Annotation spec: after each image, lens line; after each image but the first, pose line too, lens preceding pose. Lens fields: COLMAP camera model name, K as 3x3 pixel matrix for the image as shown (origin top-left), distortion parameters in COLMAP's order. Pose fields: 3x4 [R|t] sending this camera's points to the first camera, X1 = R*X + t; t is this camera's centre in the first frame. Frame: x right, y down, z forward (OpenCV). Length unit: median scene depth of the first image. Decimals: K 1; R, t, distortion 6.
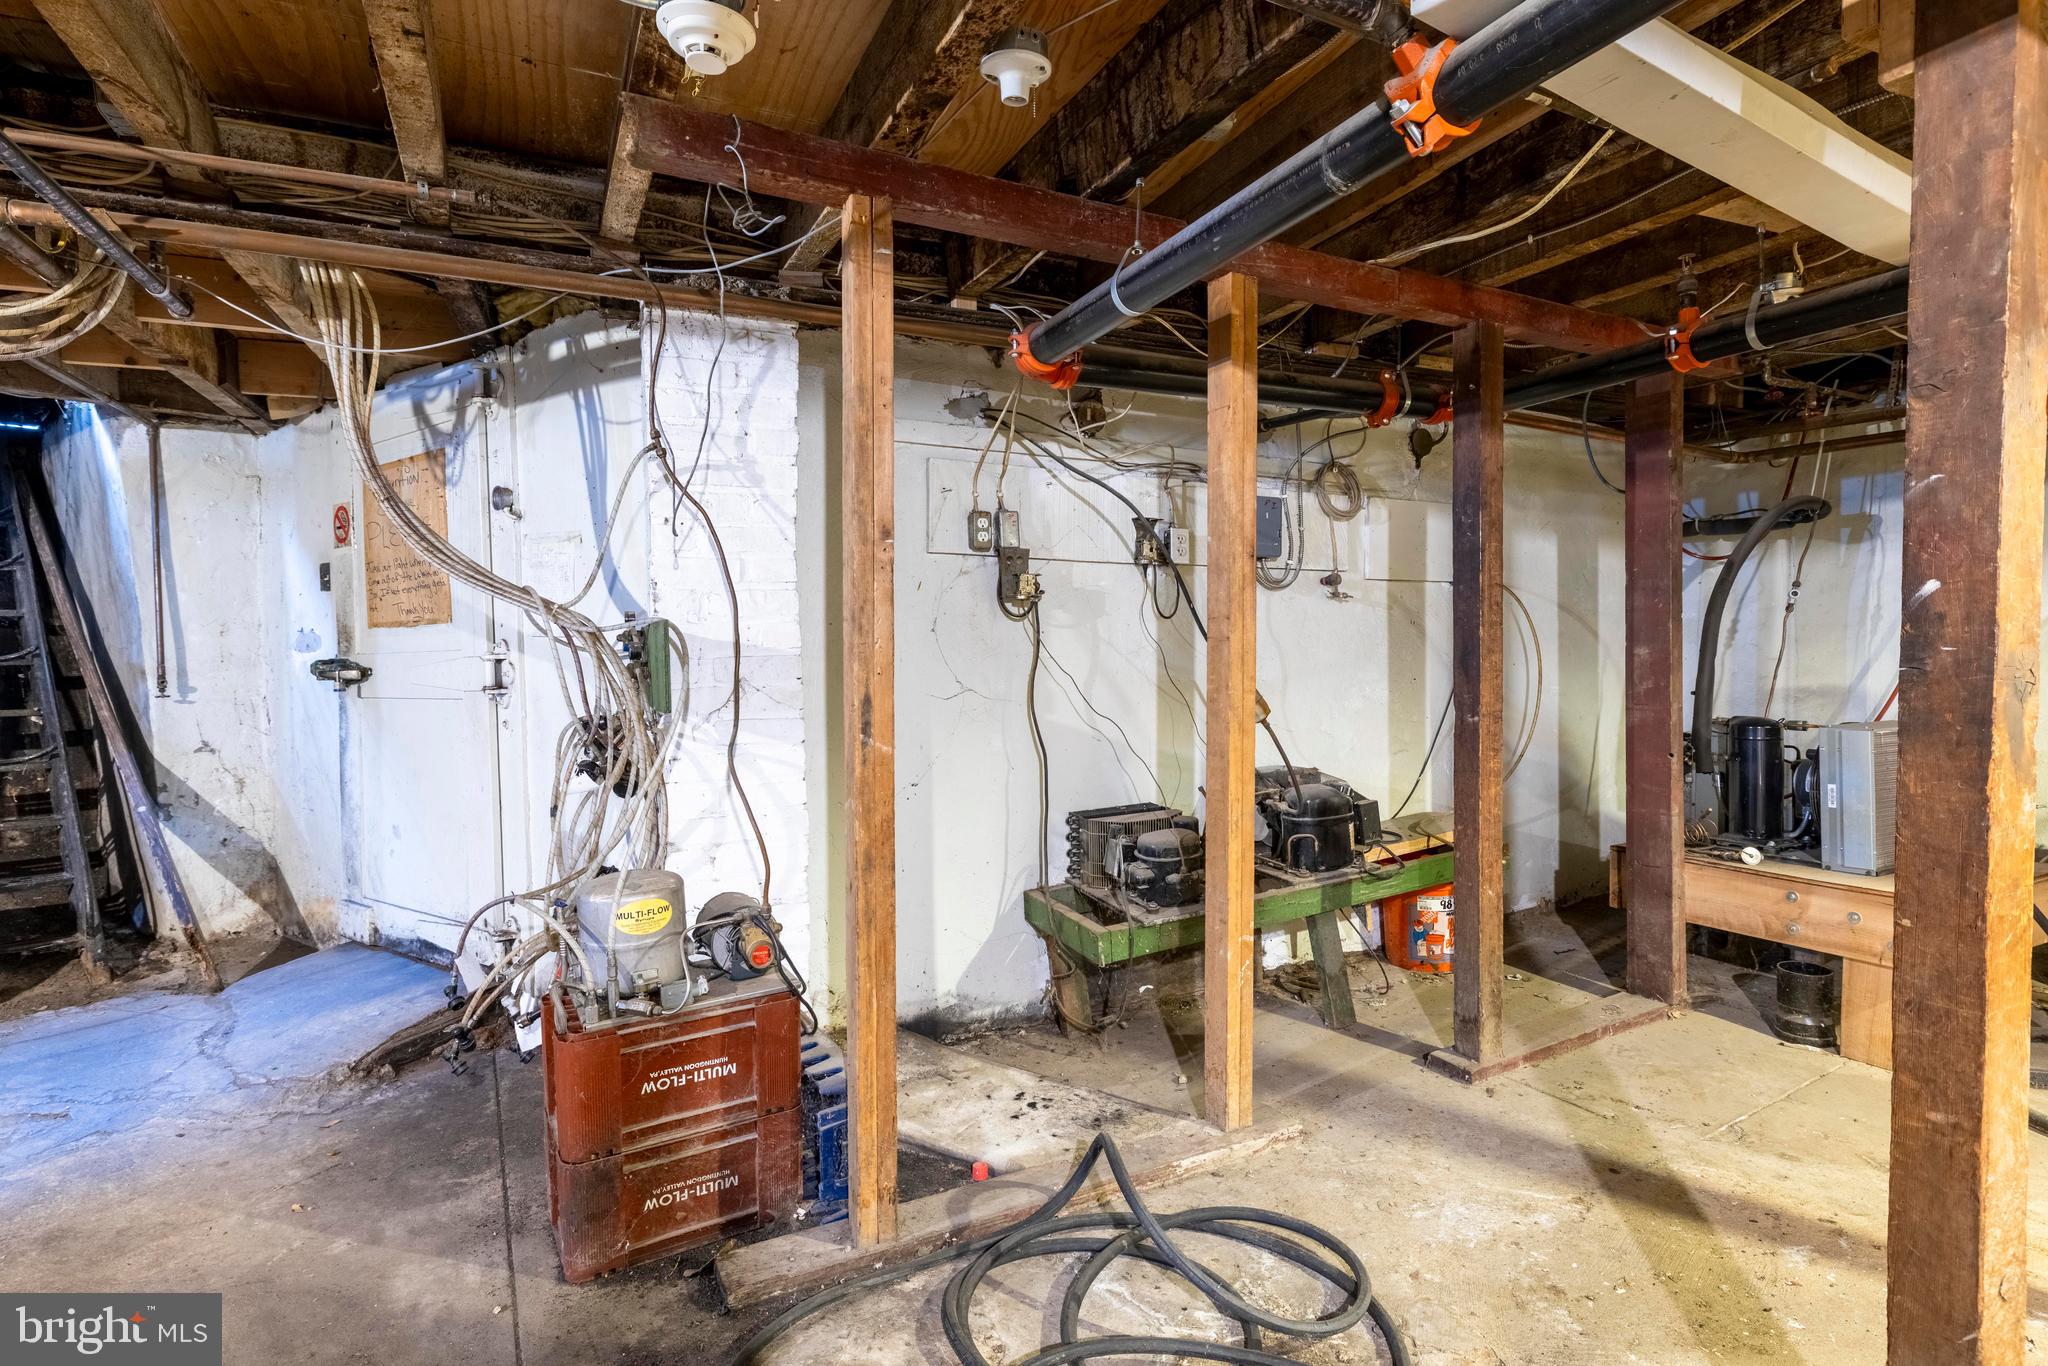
lens RADIAL K [[1063.0, 0, 1046.2], [0, 1063.0, 678.7], [0, 0, 1]] dist [0.002289, 0.000161]
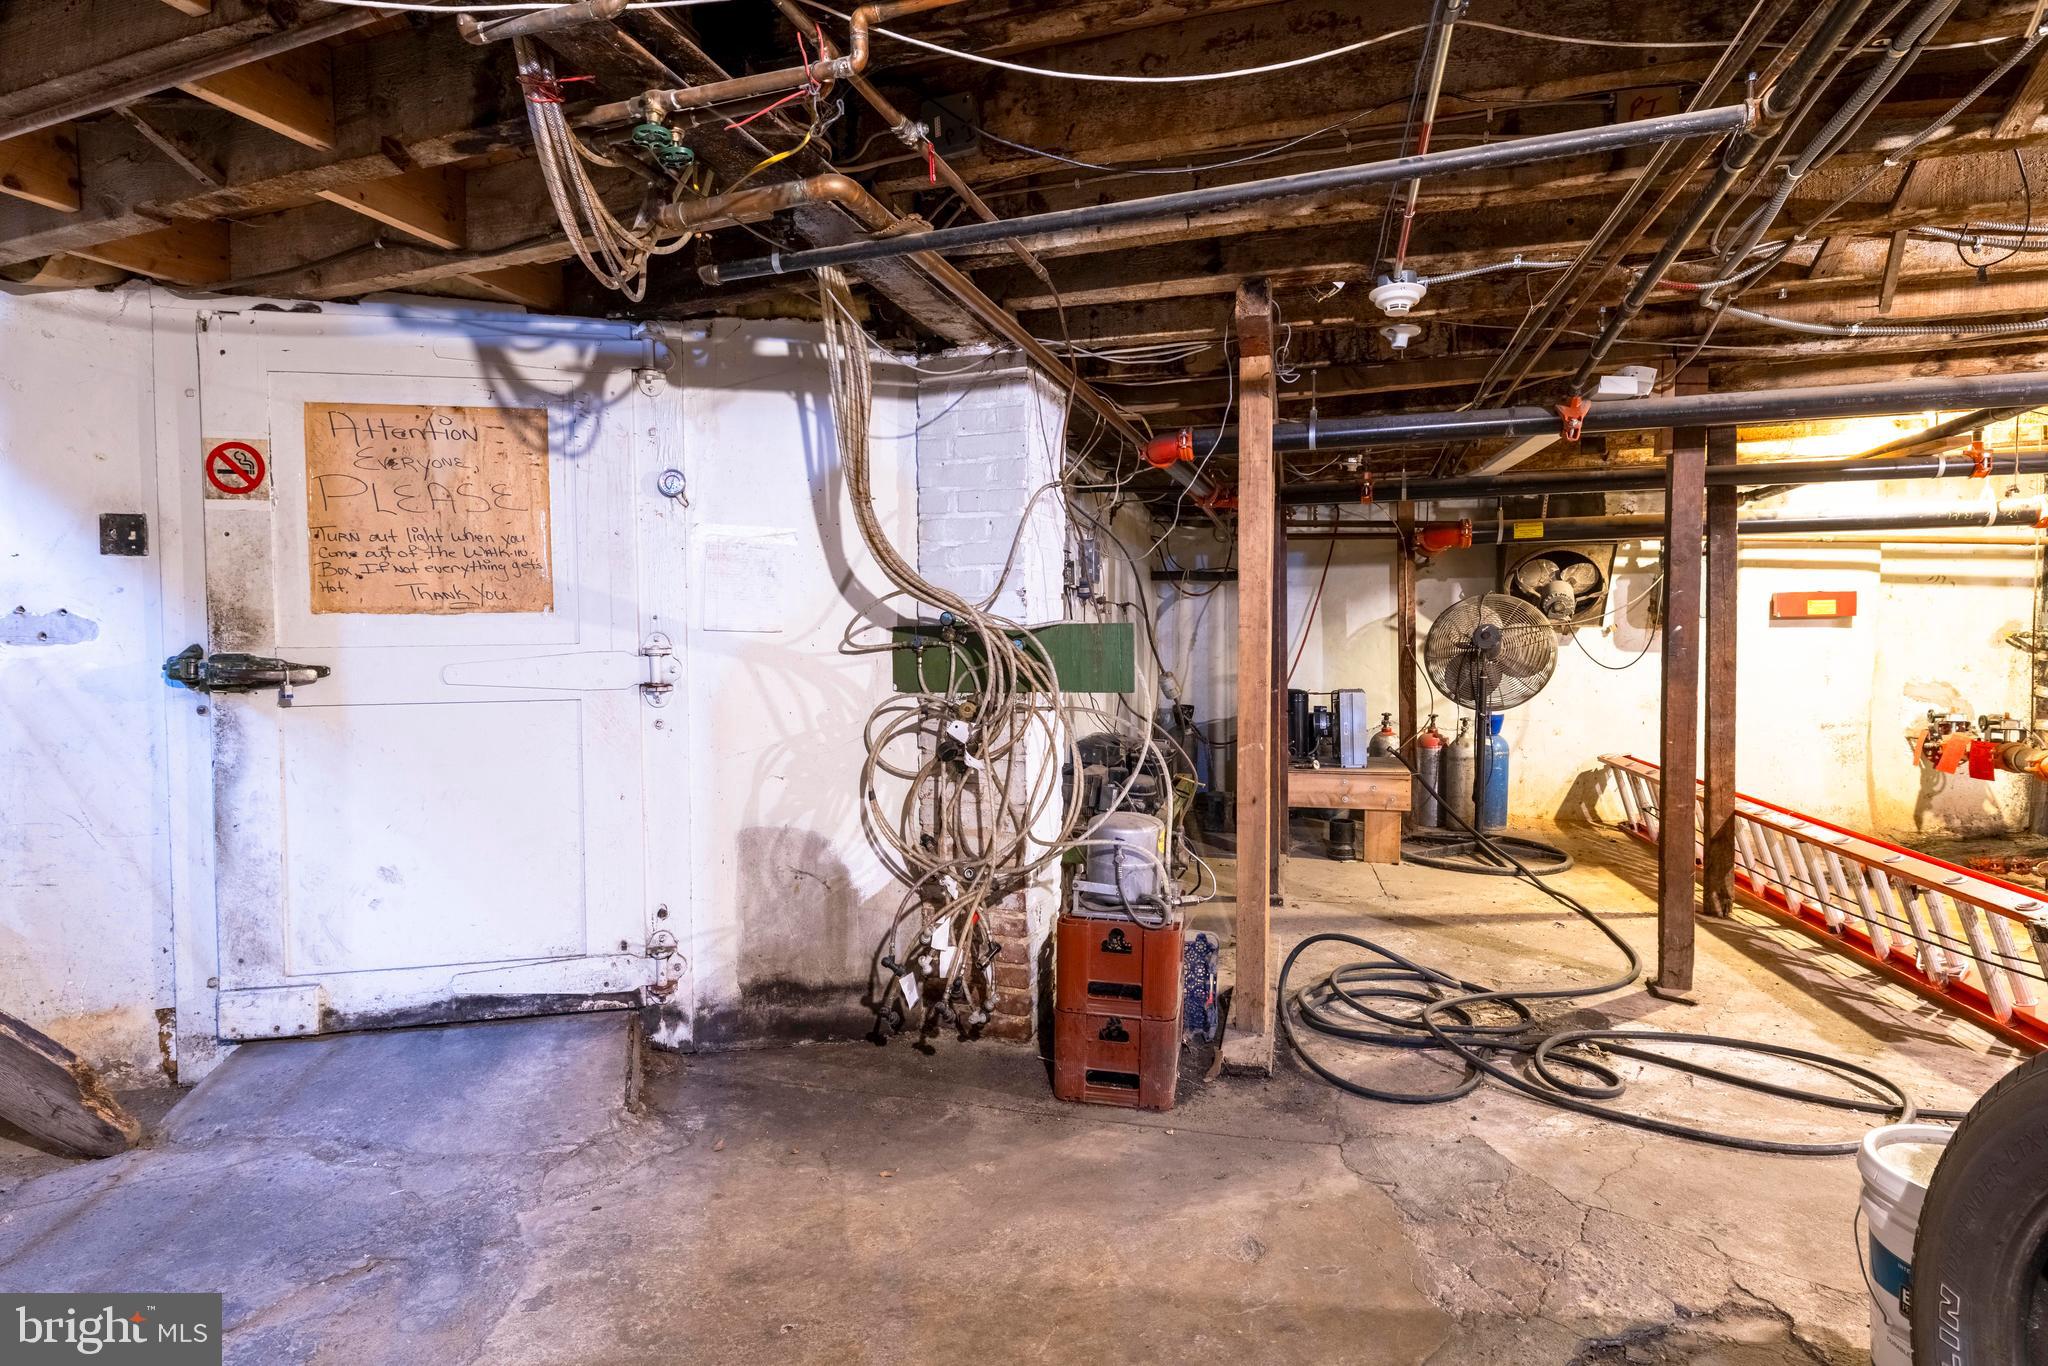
lens RADIAL K [[1063.0, 0, 1046.2], [0, 1063.0, 678.7], [0, 0, 1]] dist [0.002289, 0.000161]
pose [[0.665128, -0.013463, 0.746608, -1.047744], [0.016353, 0.999860, 0.003461, 0.005958], [-0.746551, 0.009908, 0.665255, 0.137602]]
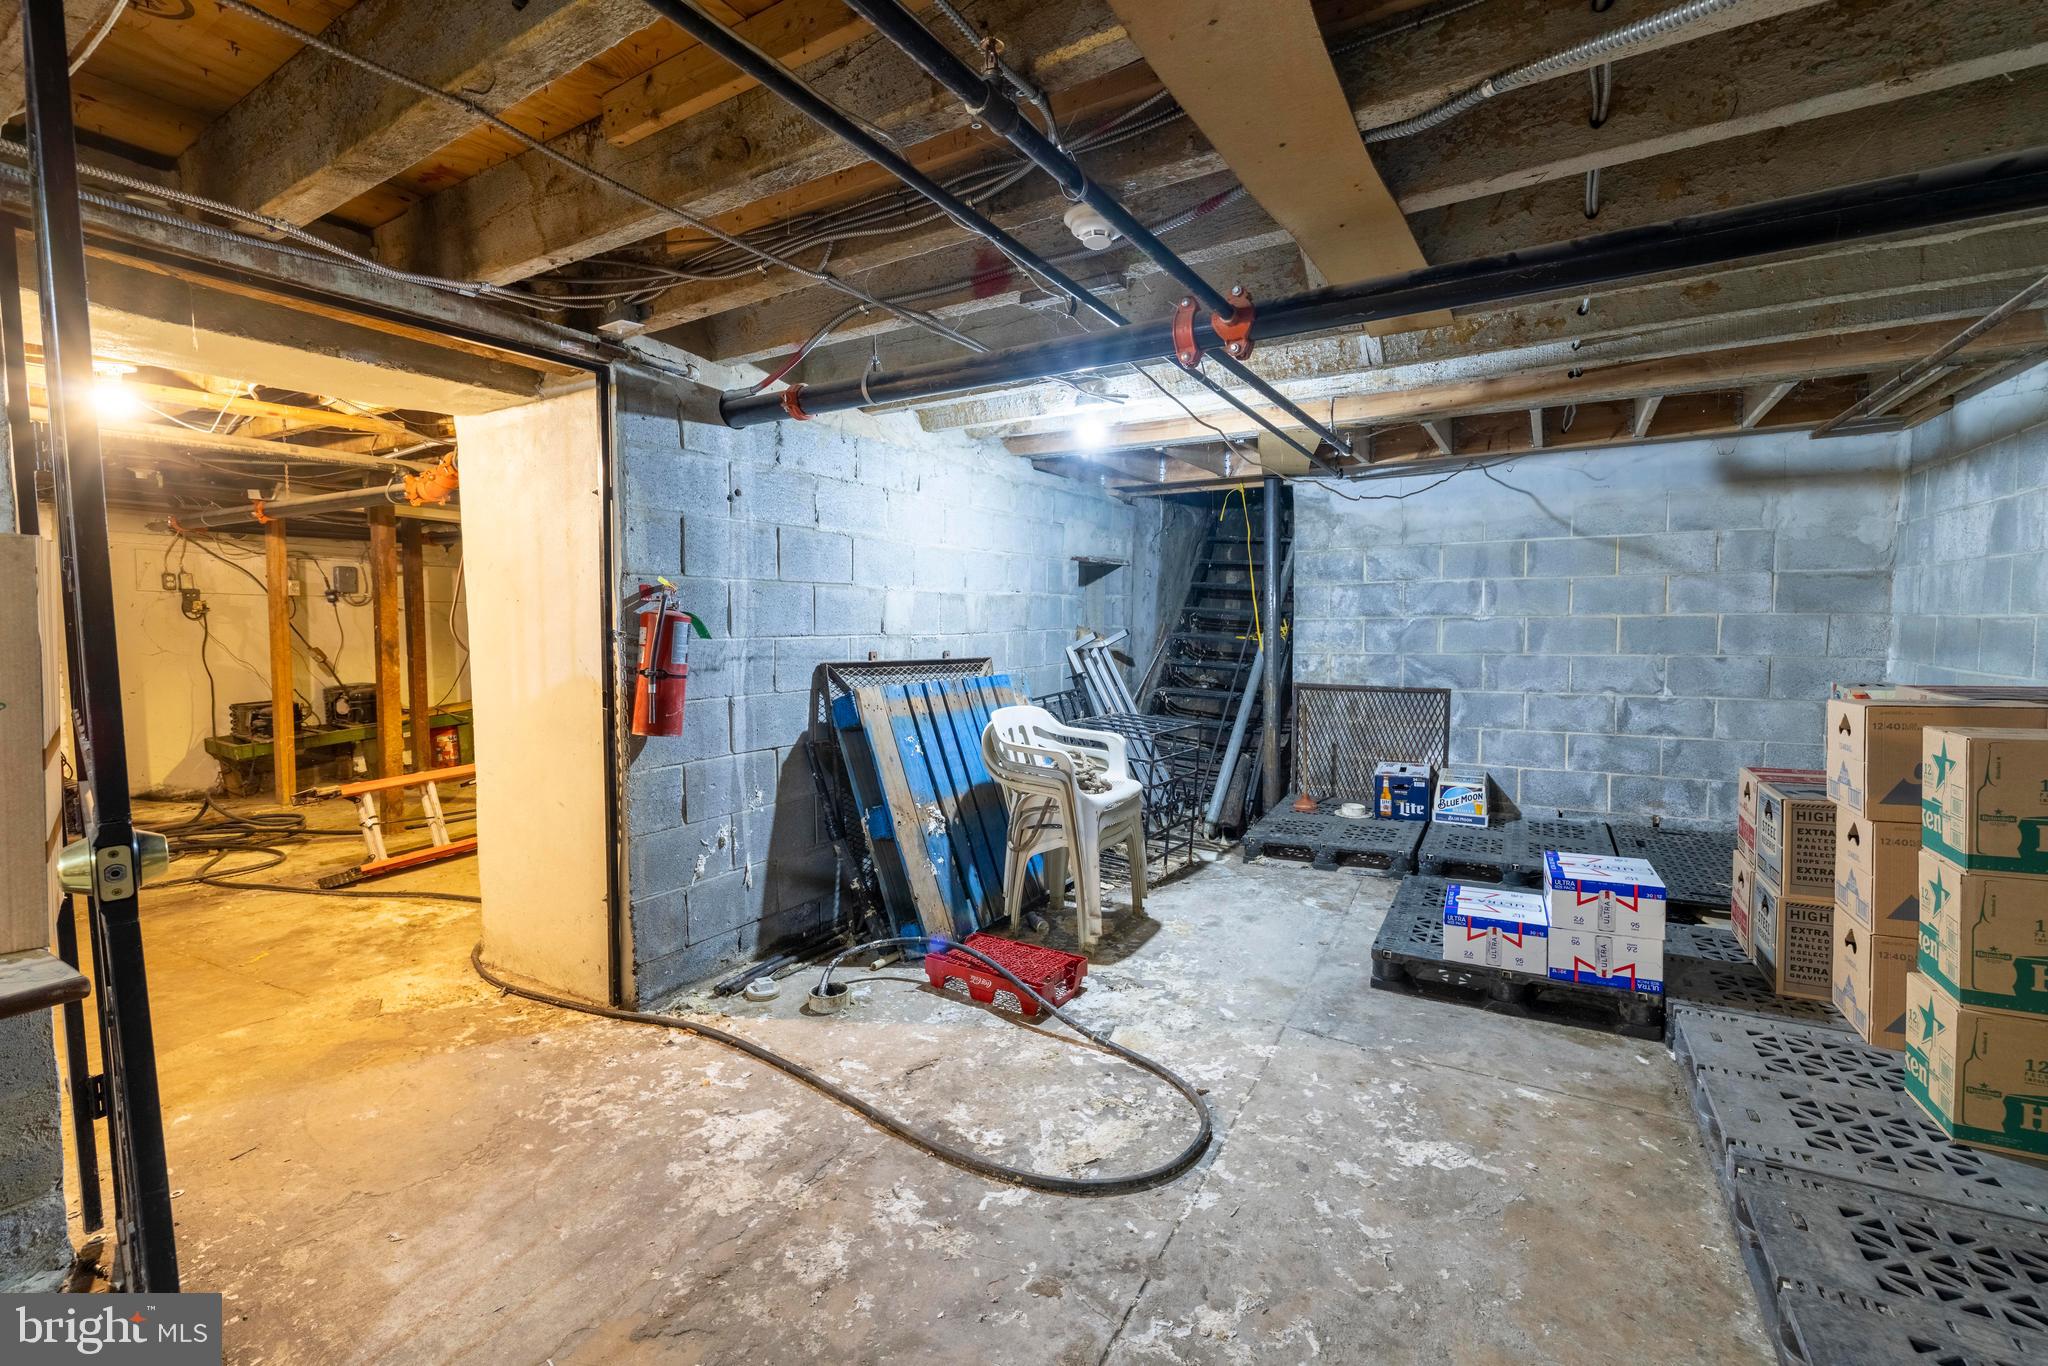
lens RADIAL K [[883.6, 0, 1023.2], [0, 883.6, 675.5], [0, 0, 1]] dist [0.001110, 0.000002]
pose [[0.827233, -0.024112, 0.561342, 0.409710], [0.005635, 0.999385, 0.034624, 0.008440], [-0.561831, -0.025479, 0.826860, -1.716260]]
